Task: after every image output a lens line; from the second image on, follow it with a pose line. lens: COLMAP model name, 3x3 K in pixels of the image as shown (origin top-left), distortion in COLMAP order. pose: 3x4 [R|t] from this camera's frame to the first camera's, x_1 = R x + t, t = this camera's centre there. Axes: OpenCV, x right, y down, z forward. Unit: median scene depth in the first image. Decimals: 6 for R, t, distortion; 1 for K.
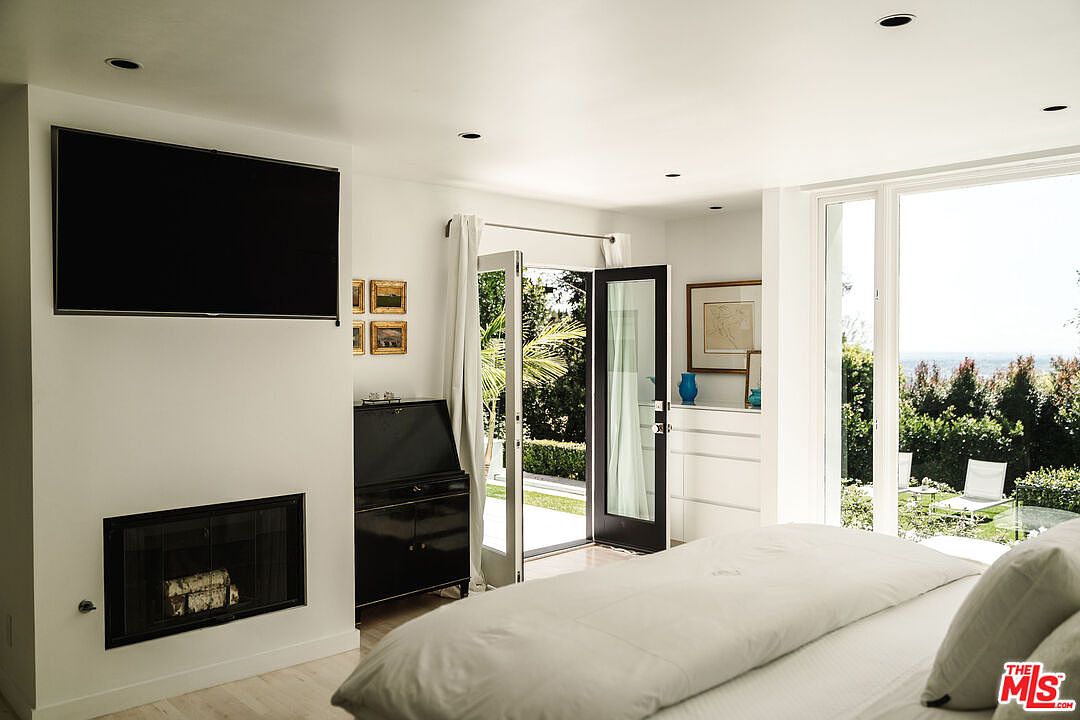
lens RADIAL K [[862.0, 0, 552.6], [0, 862.0, 356.1], [0, 0, 1]] dist [0.005354, -0.003627]
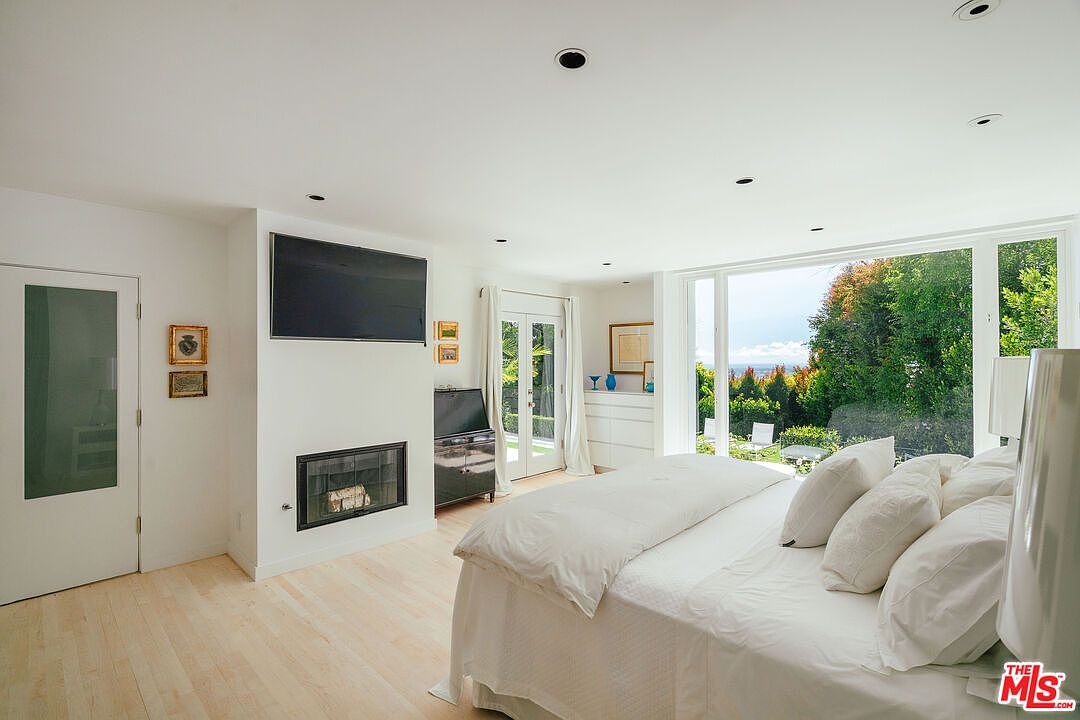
lens RADIAL K [[486.9, 0, 543.9], [0, 486.9, 356.3], [0, 0, 1]] dist [-0.002835, 0.002364]
pose [[0.998404, -0.002026, 0.056442, -0.050923], [0.003310, 0.999738, -0.022658, 0.007055], [-0.056381, 0.022808, 0.998149, -0.009187]]
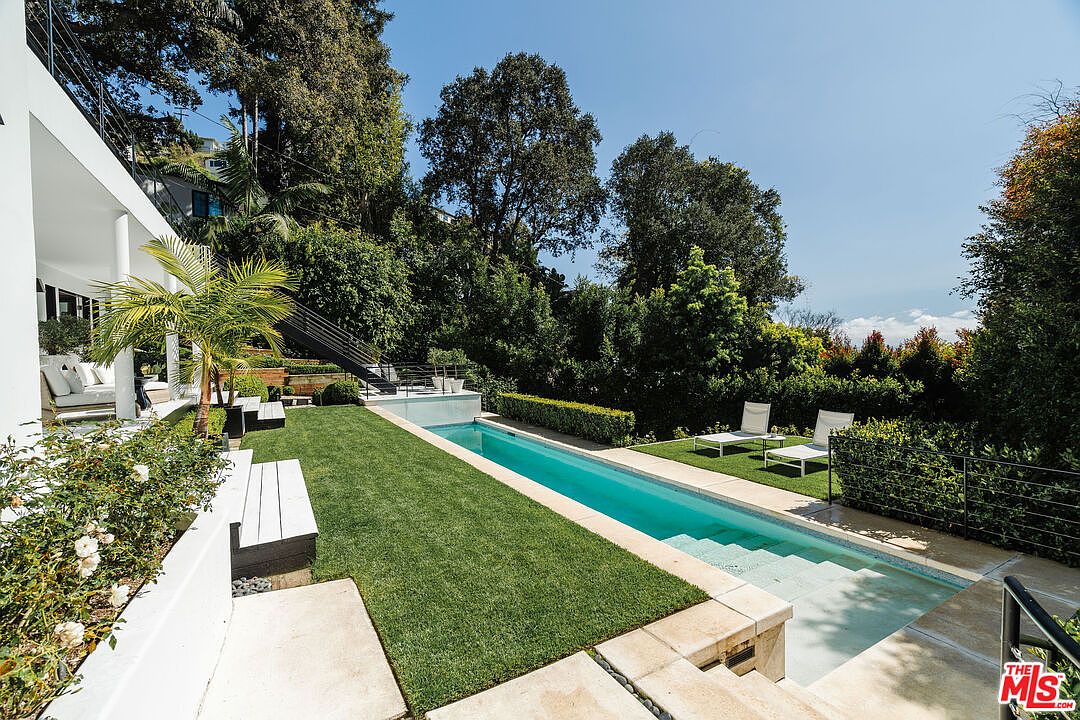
lens RADIAL K [[475.8, 0, 537.3], [0, 475.8, 360.8], [0, 0, 1]] dist [-0.011489, 0.000538]
pose [[0.967562, -0.012533, -0.252322, 0.840607], [0.016522, 0.999770, 0.013697, 0.130837], [0.252092, -0.017422, 0.967546, 0.991805]]
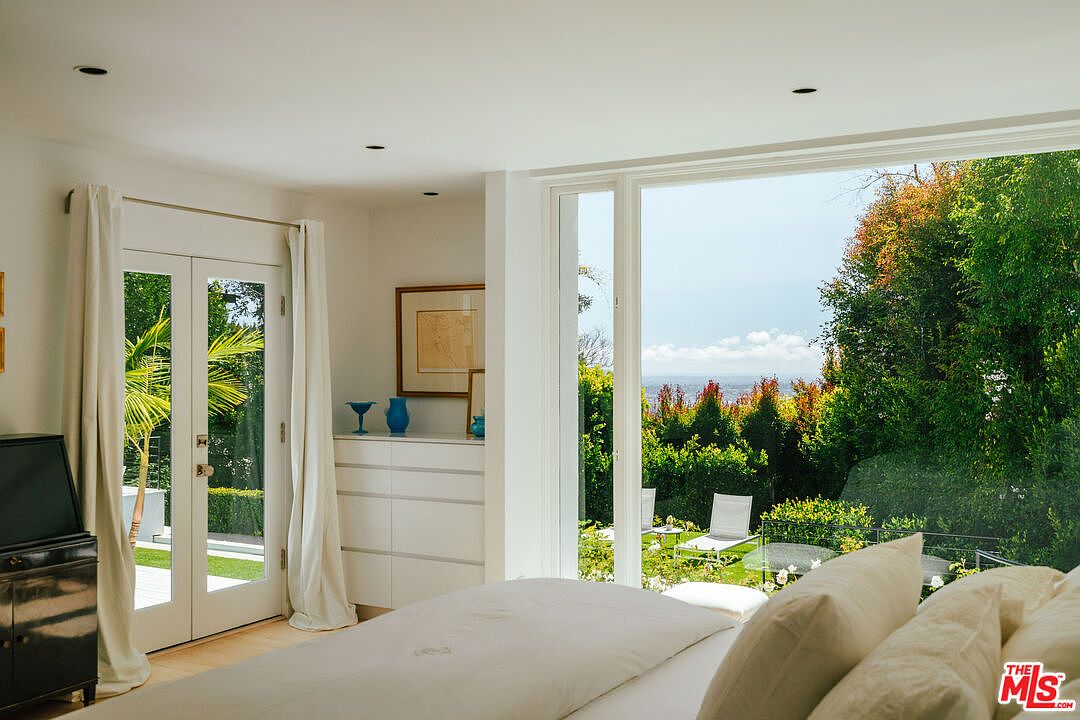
lens RADIAL K [[1034.6, 0, 538.6], [0, 1034.6, 362.7], [0, 0, 1]] dist [0.000618, 0.000000]
pose [[0.960196, 0.000955, 0.279326, 0.018070], [0.004248, 0.999829, -0.018023, 0.006936], [-0.279295, 0.018492, 0.960027, 0.046182]]
